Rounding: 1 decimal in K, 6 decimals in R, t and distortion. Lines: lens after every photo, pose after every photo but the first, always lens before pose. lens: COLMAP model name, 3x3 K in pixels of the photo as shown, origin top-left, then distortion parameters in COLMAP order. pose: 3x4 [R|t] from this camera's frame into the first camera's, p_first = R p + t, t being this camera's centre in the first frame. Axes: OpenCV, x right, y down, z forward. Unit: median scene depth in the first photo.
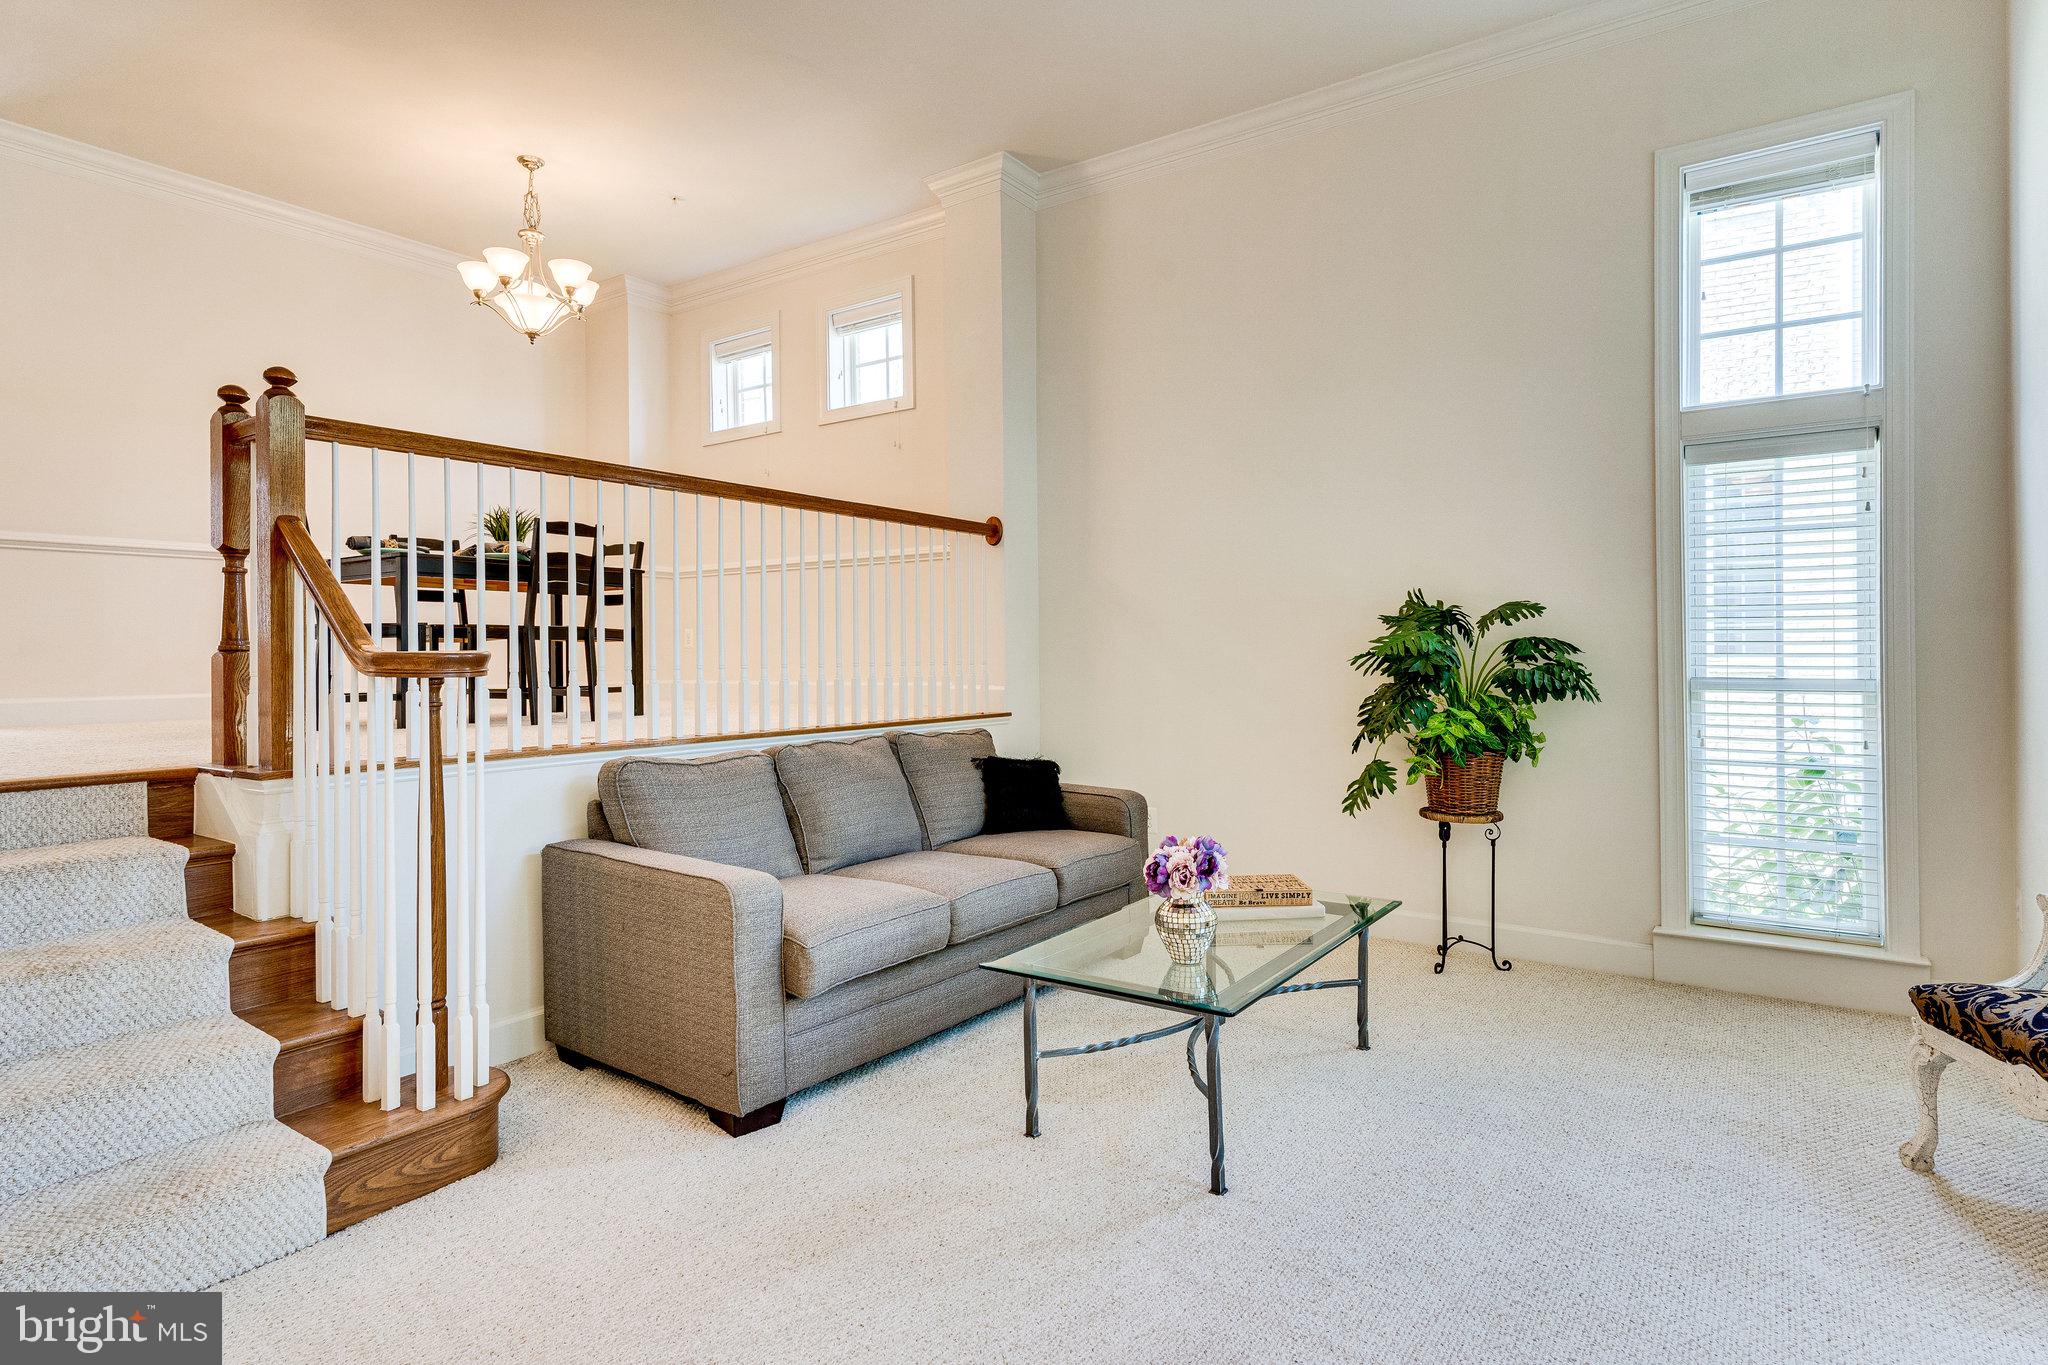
lens RADIAL K [[1091.0, 0, 1017.2], [0, 1091.0, 656.4], [0, 0, 1]] dist [0.002792, 0.000402]
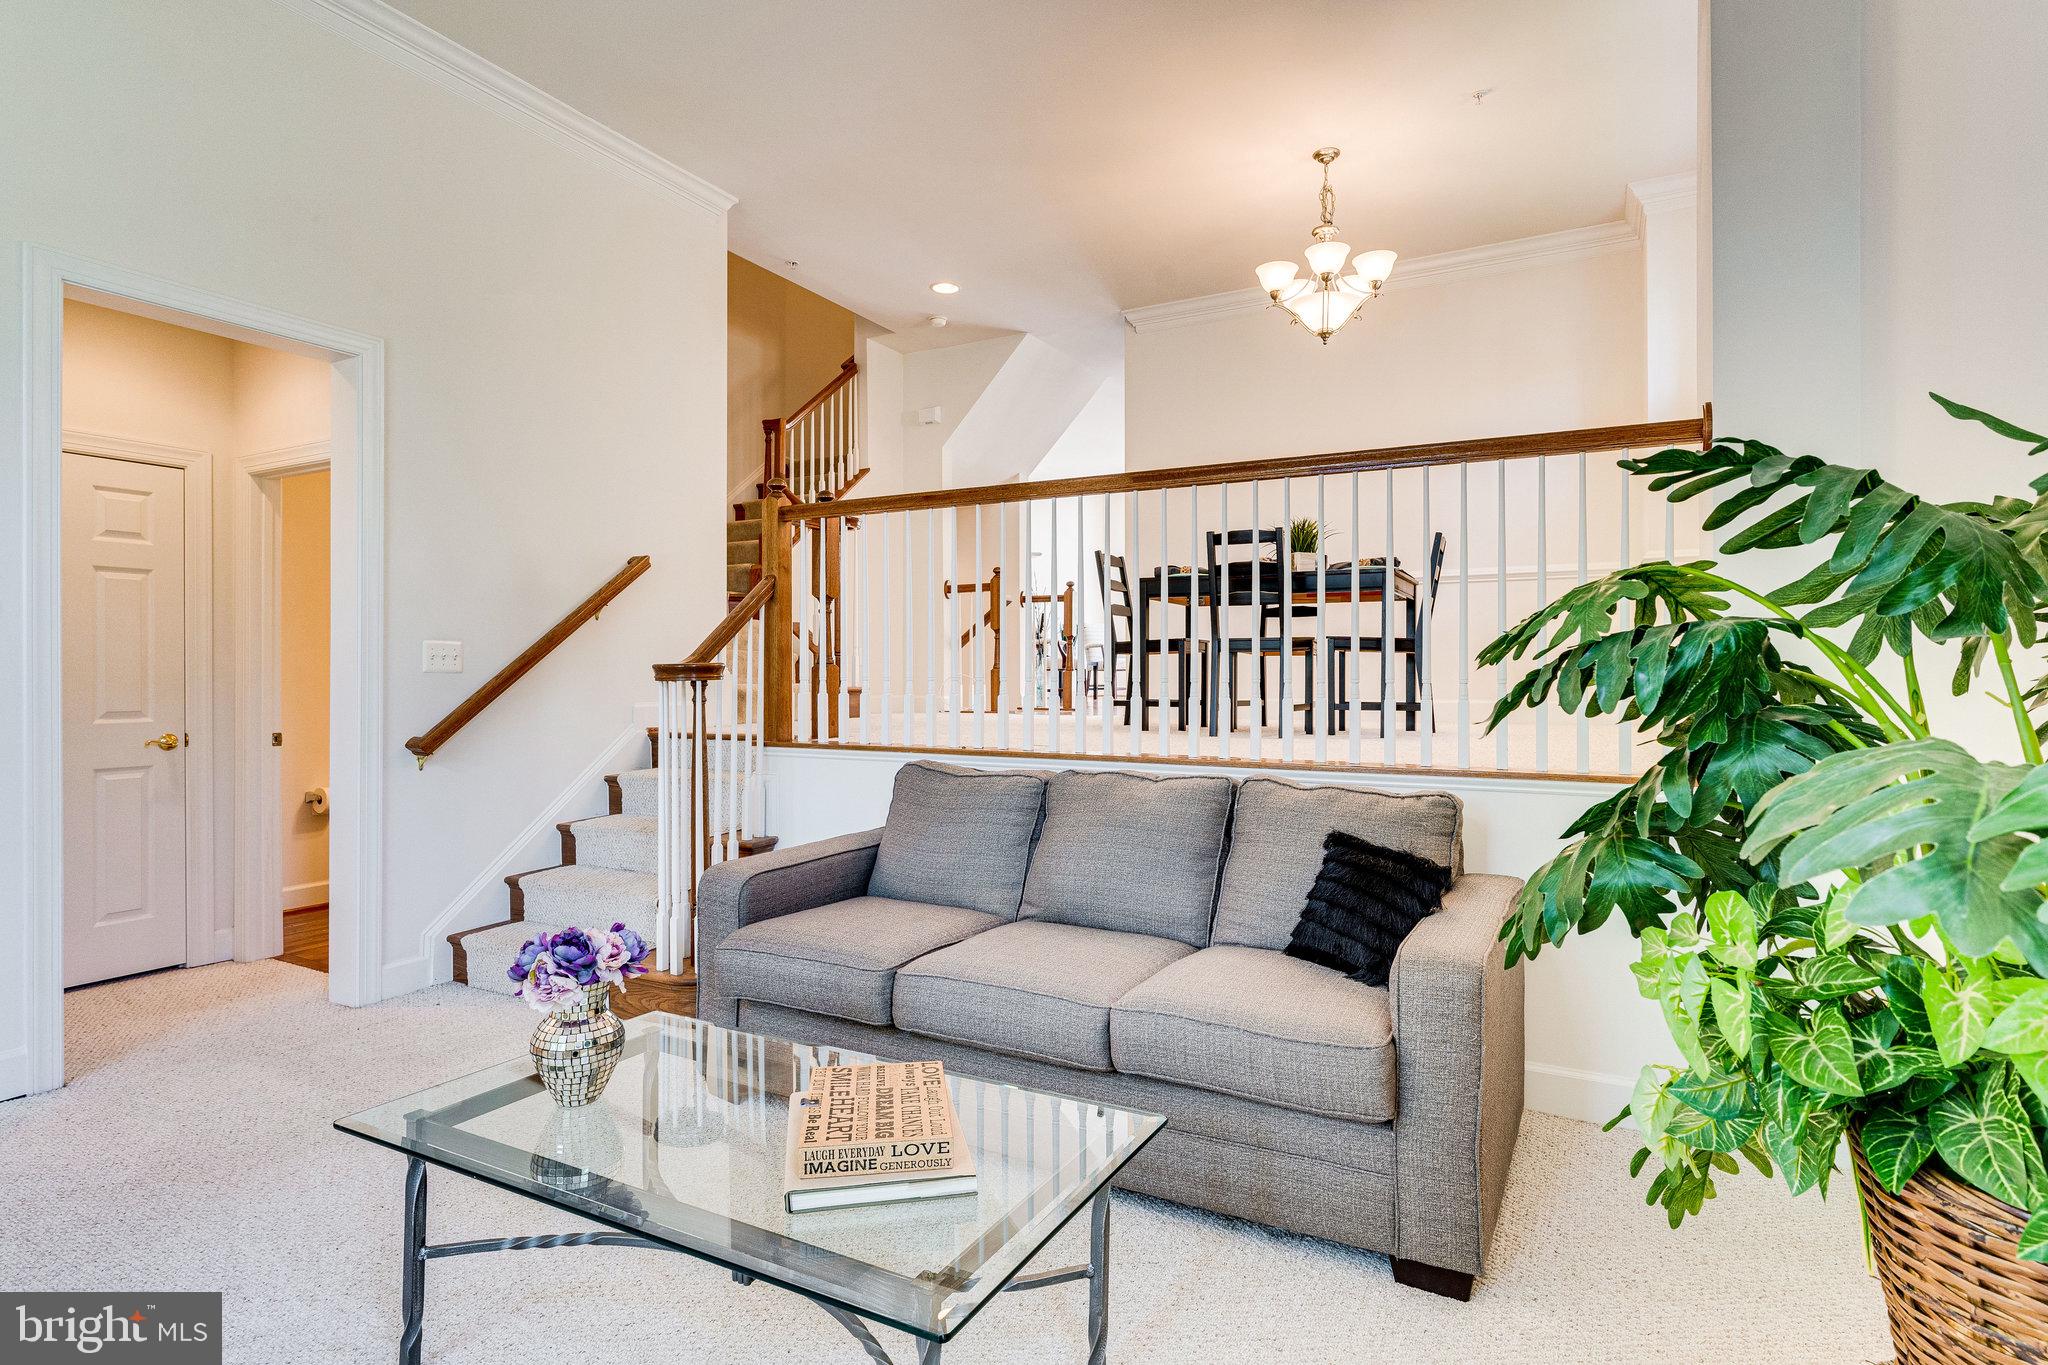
lens RADIAL K [[1045.6, 0, 1024.0], [0, 1045.6, 682.5], [0, 0, 1]] dist [0.002641, 0.000263]
pose [[0.126066, 0.013561, -0.991929, 0.485950], [-0.000870, 0.999908, 0.013559, -0.000015], [0.992021, -0.000846, 0.126067, 0.678130]]
